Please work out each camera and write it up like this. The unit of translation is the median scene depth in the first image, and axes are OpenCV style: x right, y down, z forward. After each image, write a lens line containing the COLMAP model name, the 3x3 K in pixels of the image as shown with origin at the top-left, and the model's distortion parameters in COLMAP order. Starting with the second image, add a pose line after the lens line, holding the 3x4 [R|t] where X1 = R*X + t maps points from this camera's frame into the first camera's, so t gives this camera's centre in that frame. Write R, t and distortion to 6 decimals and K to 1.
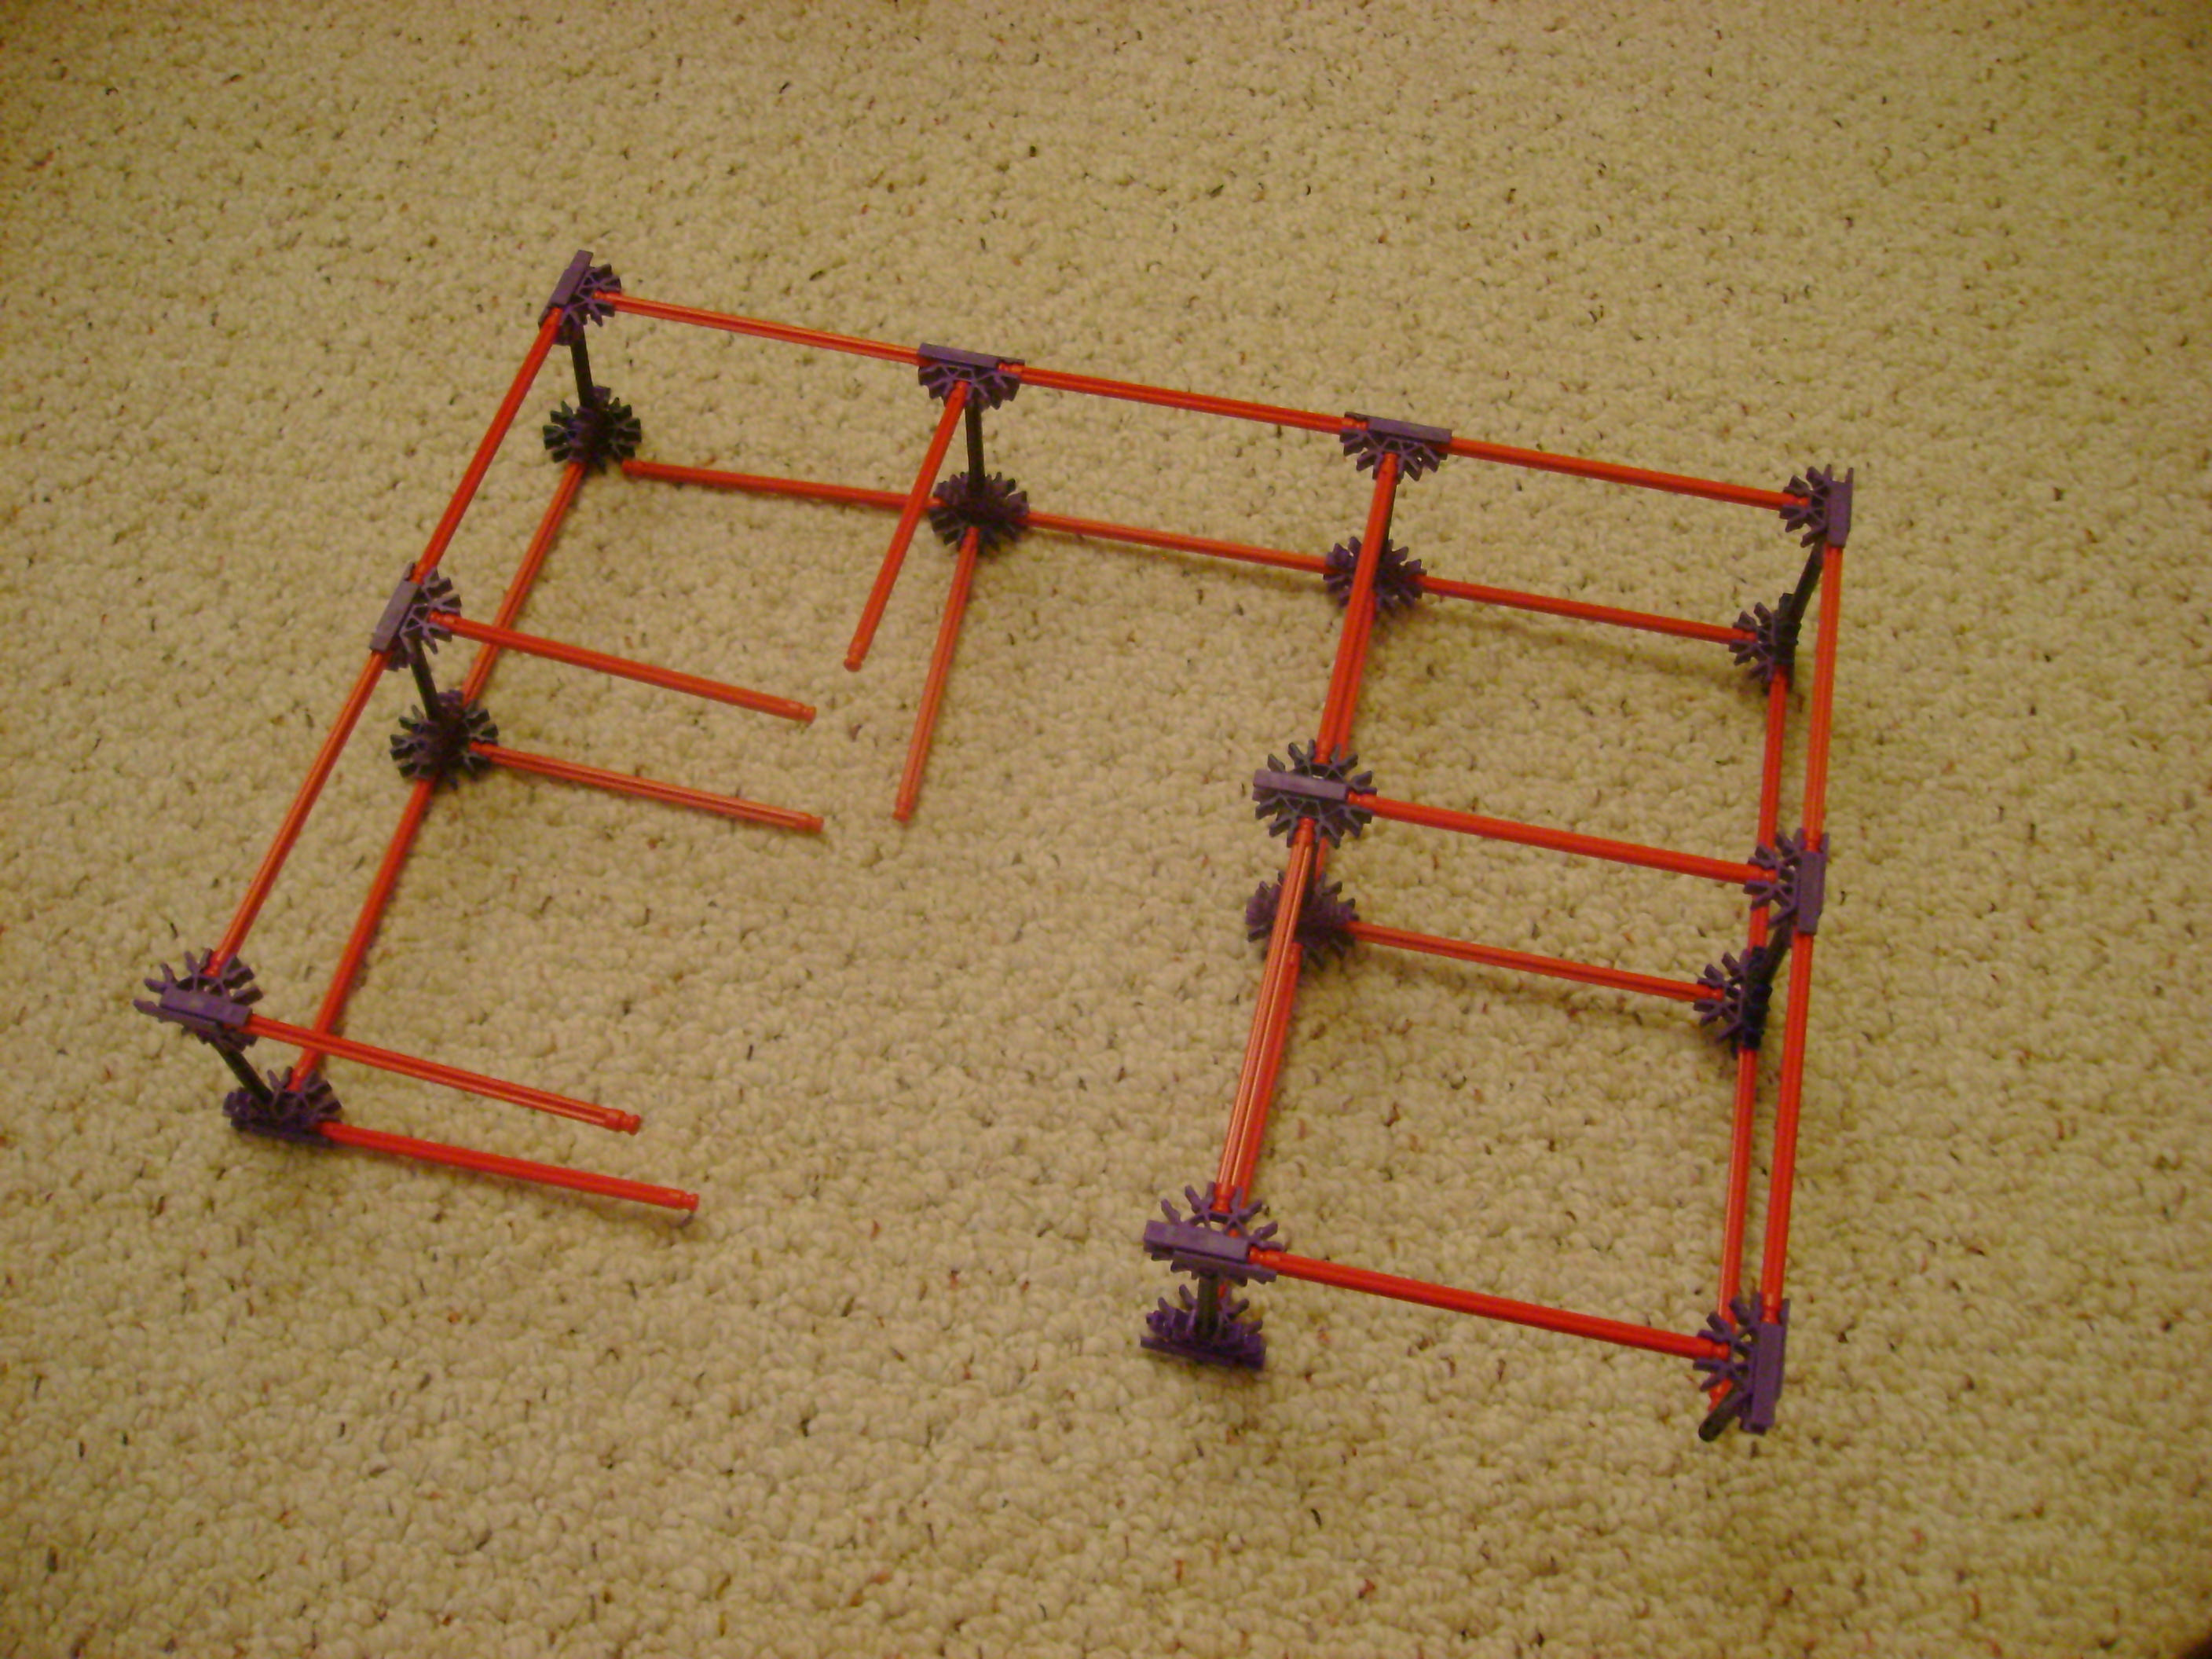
lens RADIAL K [[2211.2, 0, 1096.4], [0, 2211.2, 834.3], [0, 0, 1]] dist [-0.150430, 0.104594]
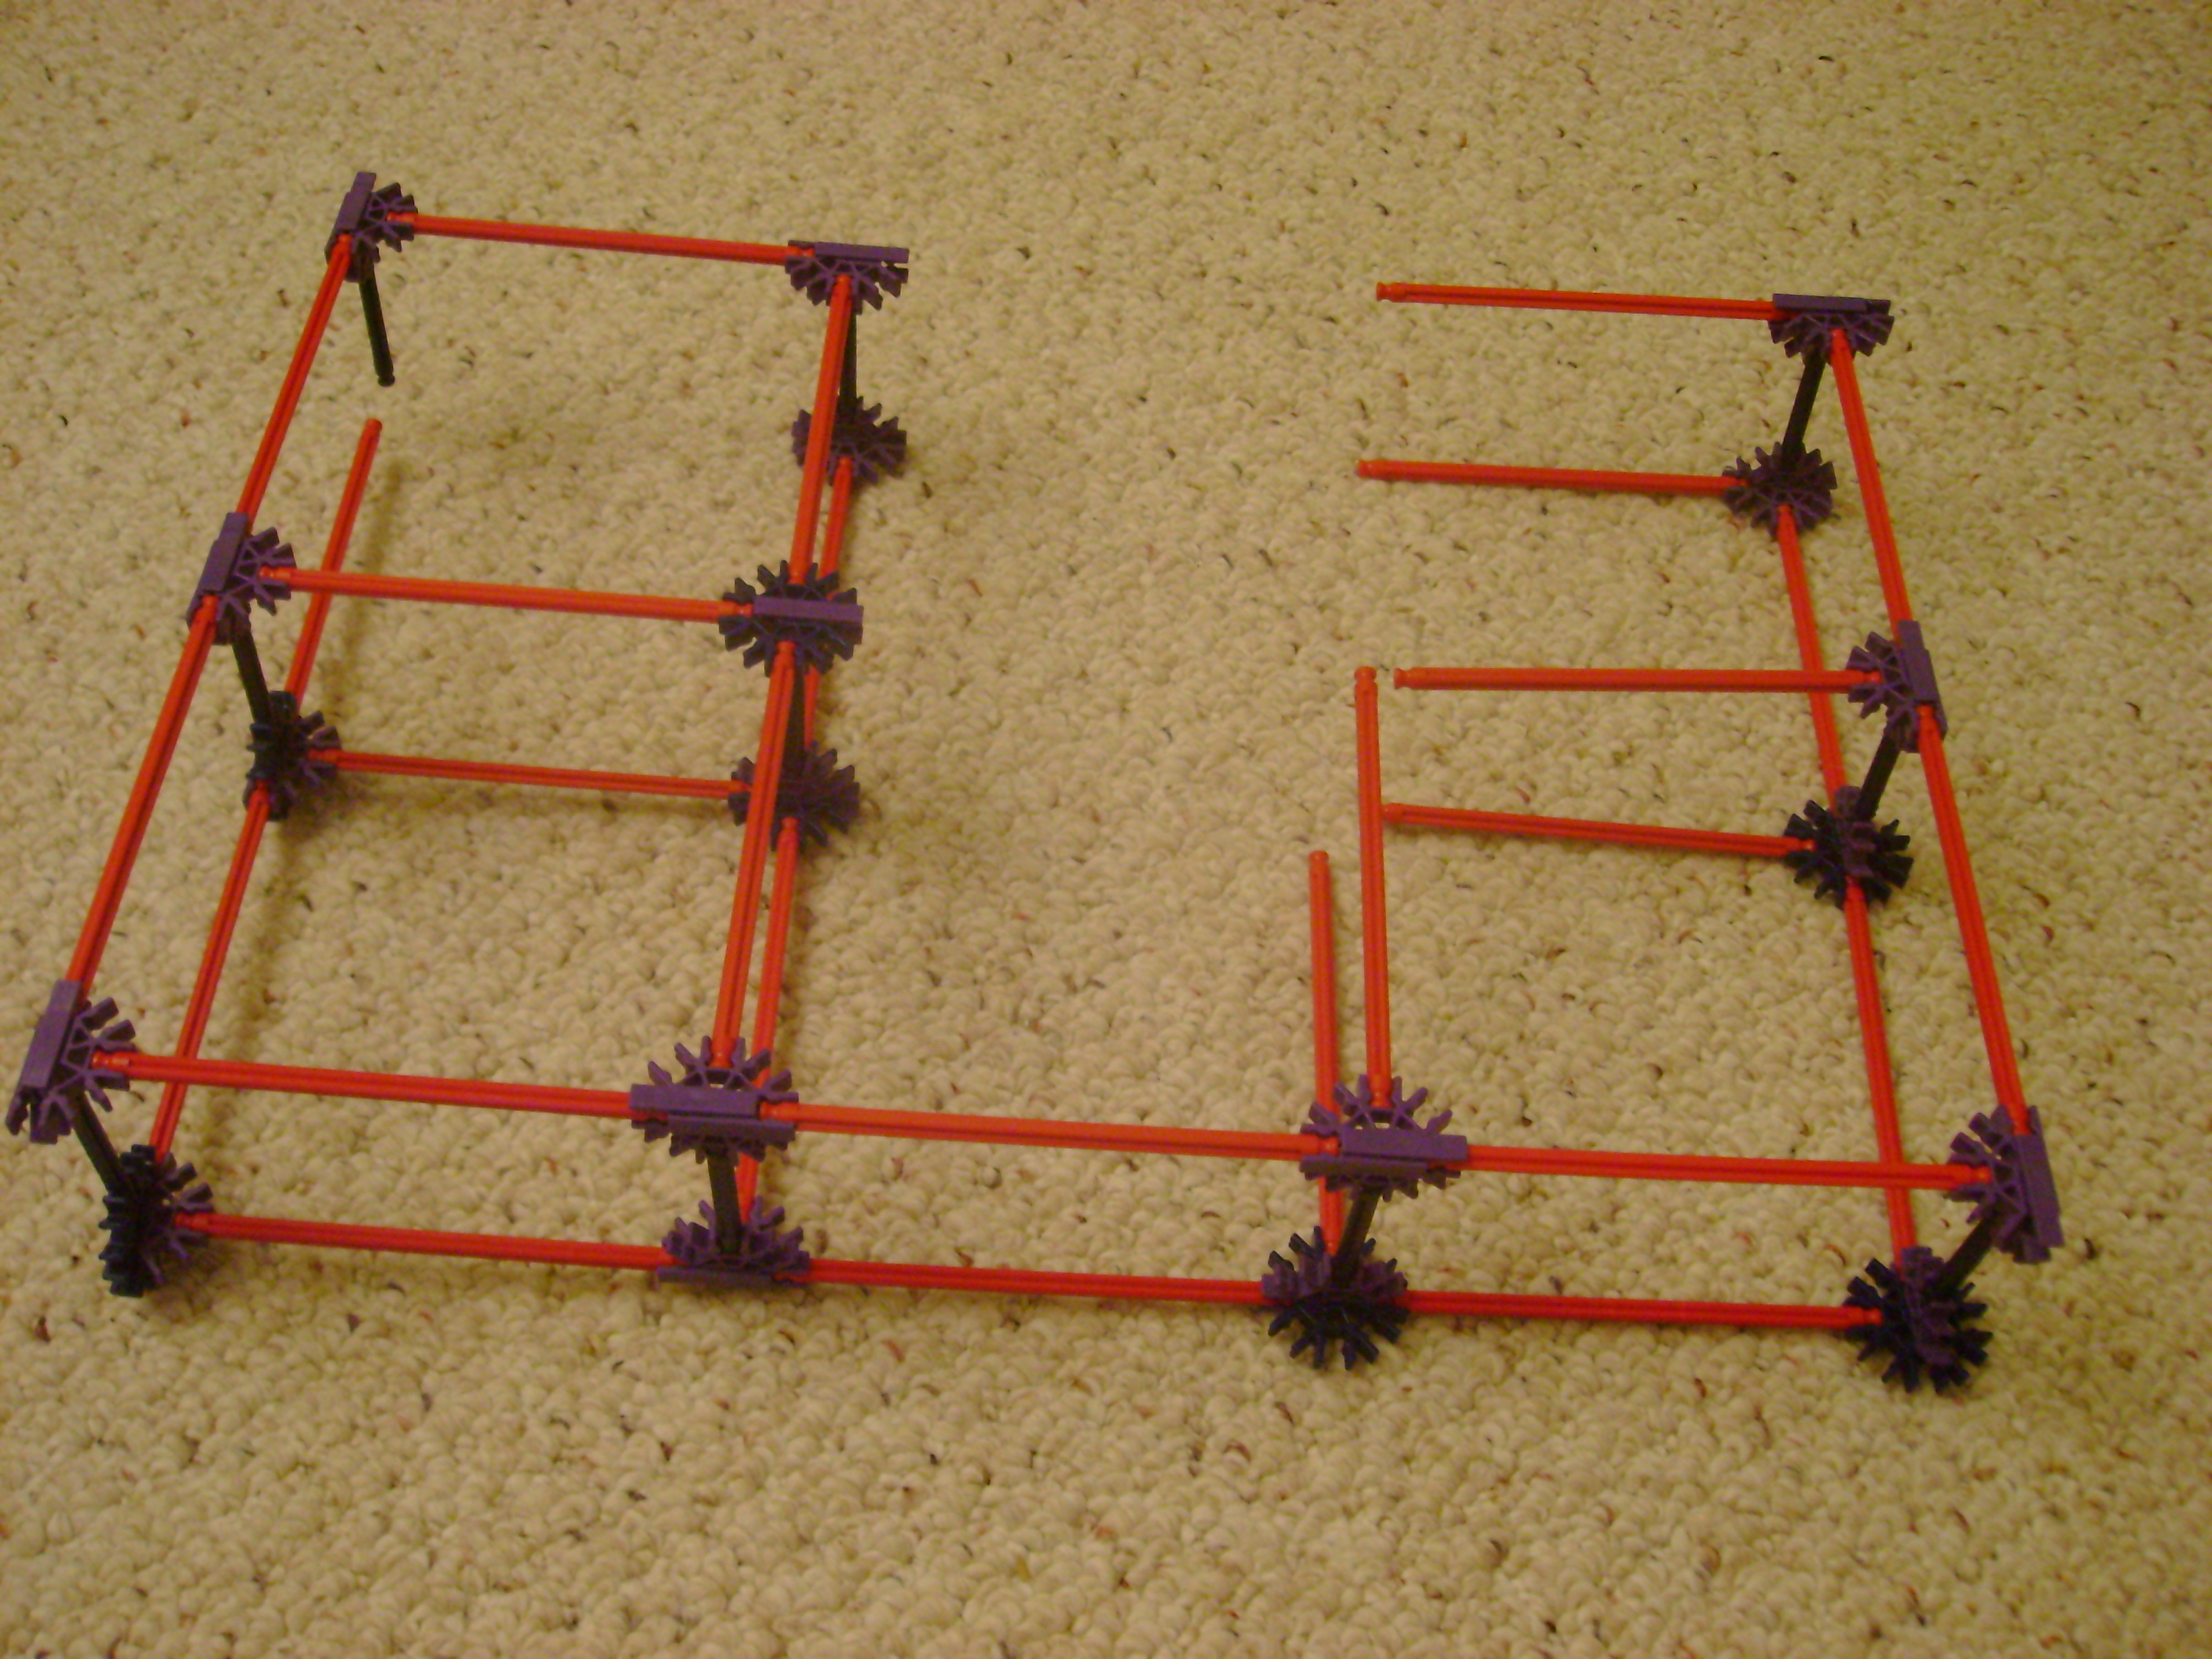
lens RADIAL K [[2335.4, 0, 1083.4], [0, 2335.4, 849.5], [0, 0, 1]] dist [-0.128899, 0.077006]
pose [[0.702361, -0.572483, 0.423028, -0.101713], [0.593046, 0.799299, 0.097045, -0.045566], [-0.393683, 0.182714, 0.900905, 0.196273]]
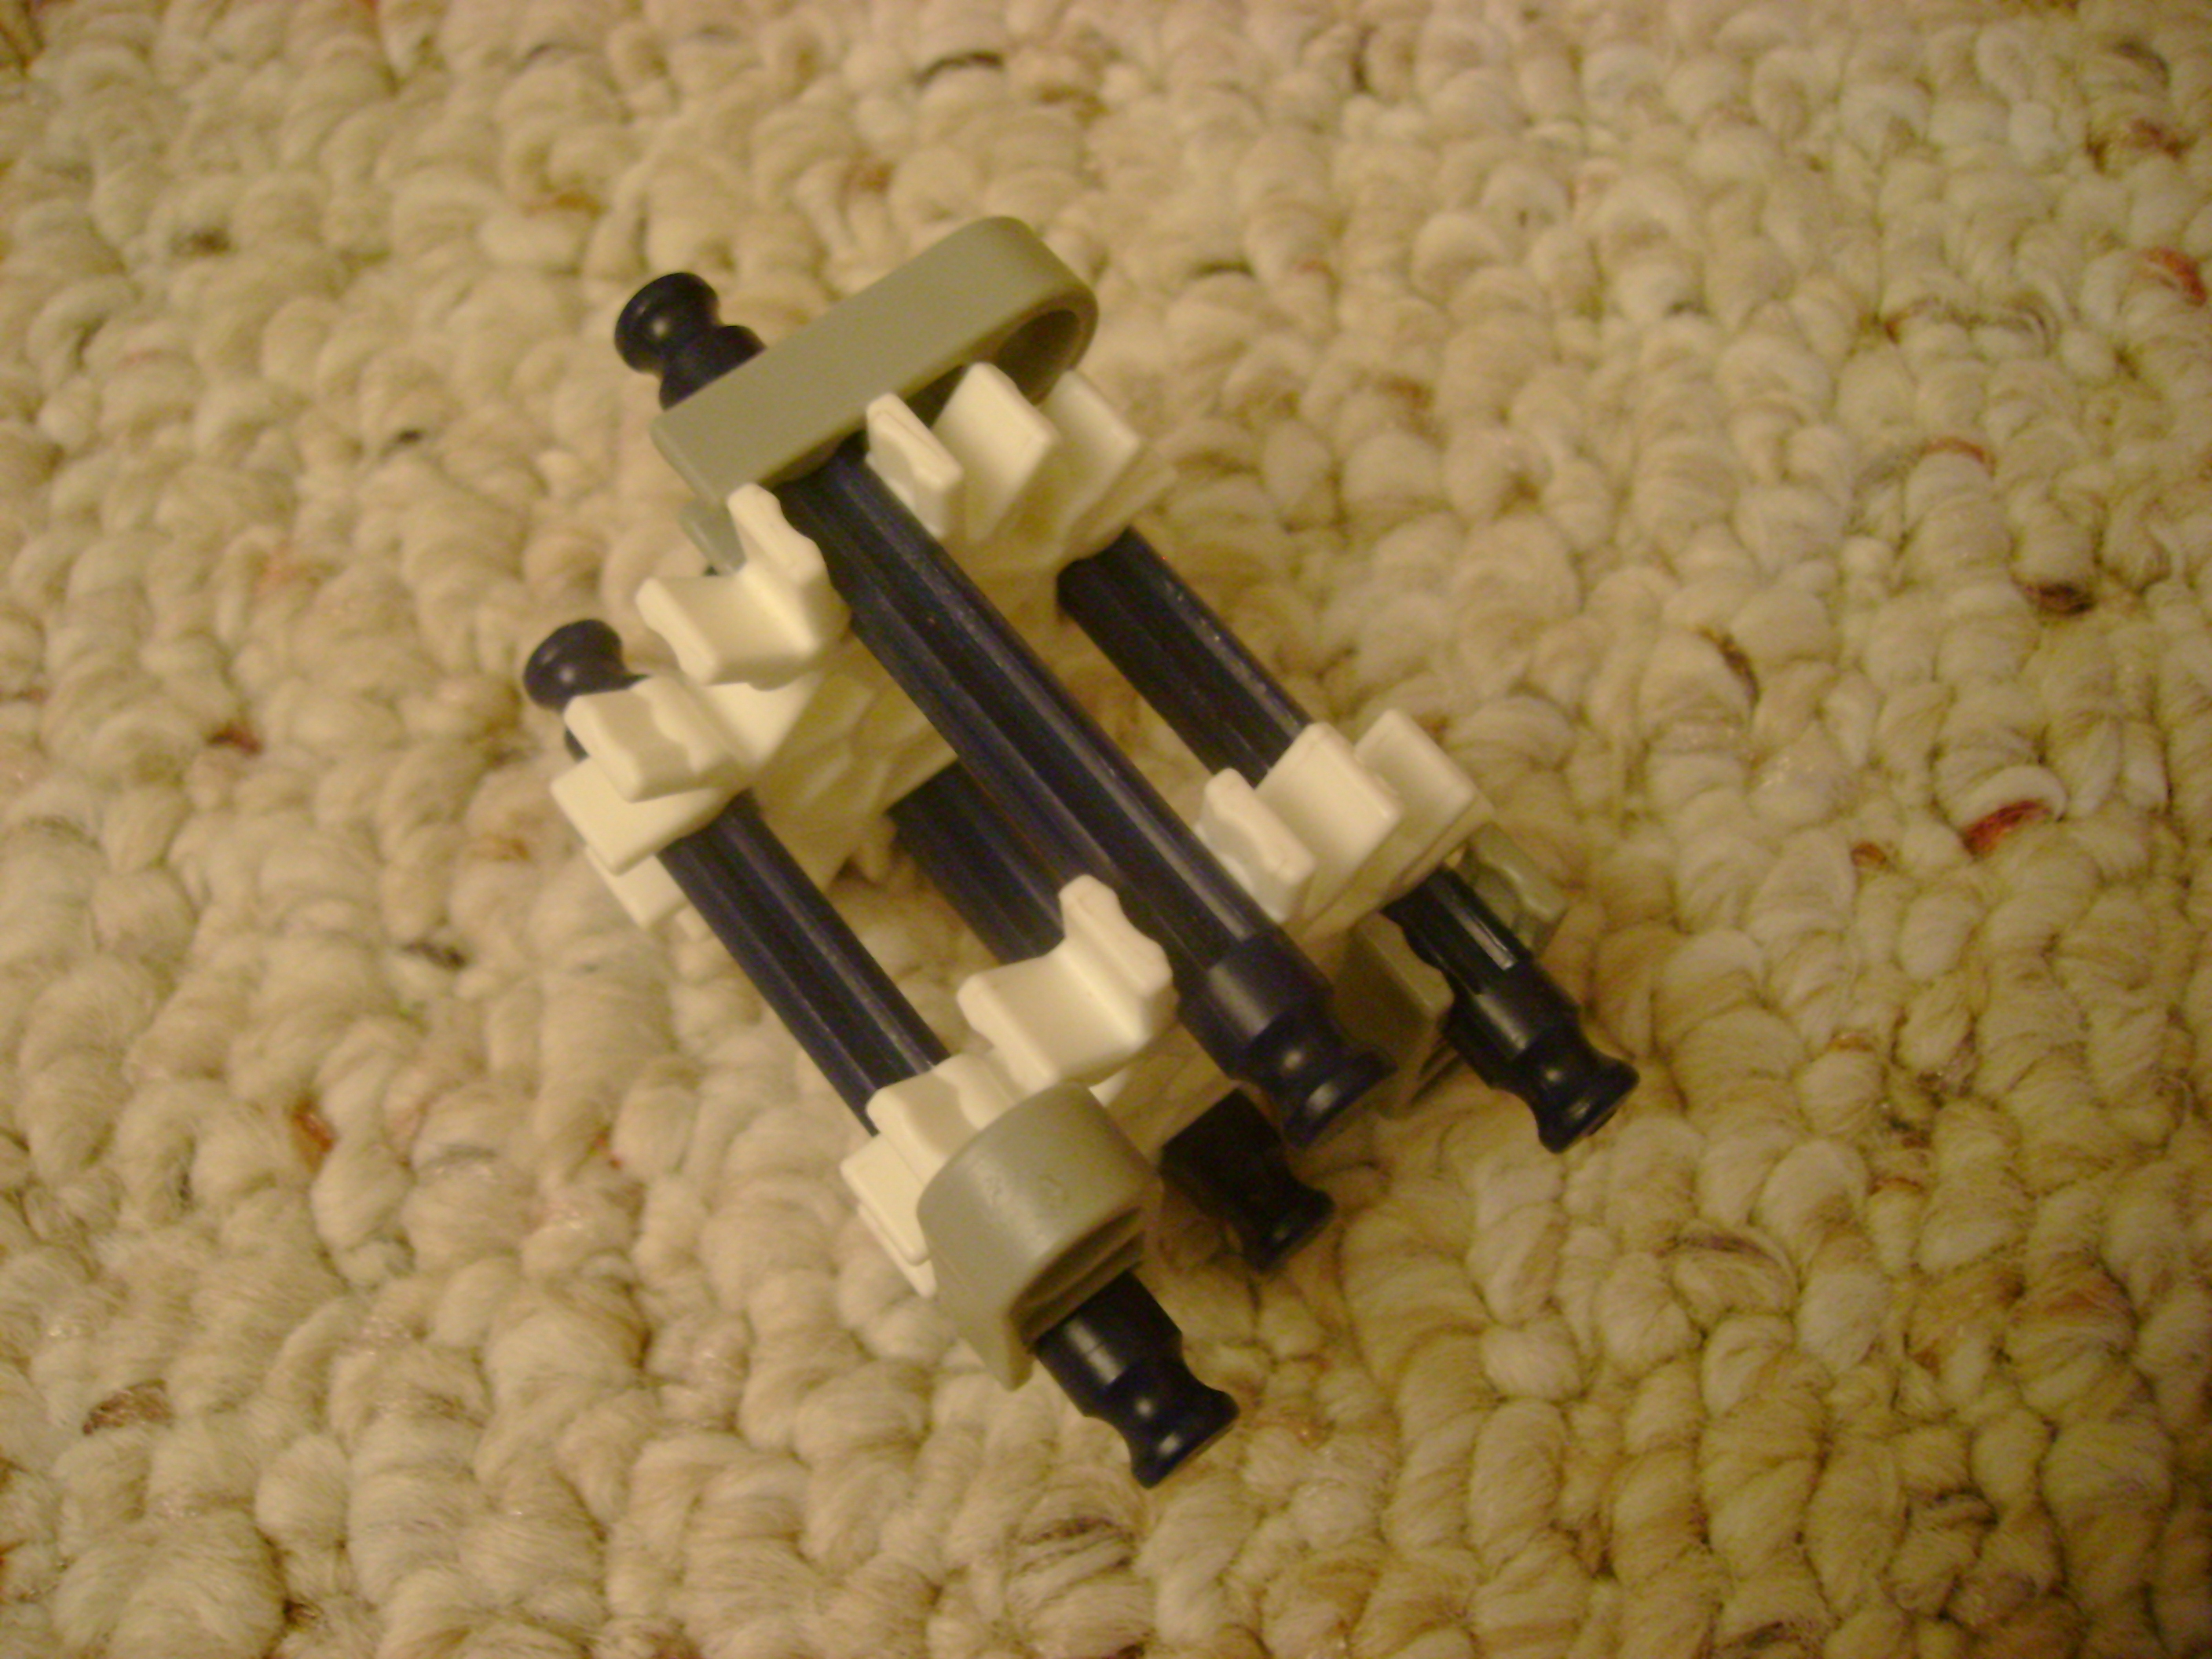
lens RADIAL K [[2211.2, 0, 1096.4], [0, 2211.2, 834.3], [0, 0, 1]] dist [-0.150430, 0.104594]
pose [[-0.053109, -0.910269, 0.410597, 0.448700], [0.844142, 0.178741, 0.505446, 0.335859], [-0.533482, 0.373446, 0.758904, 0.643183]]
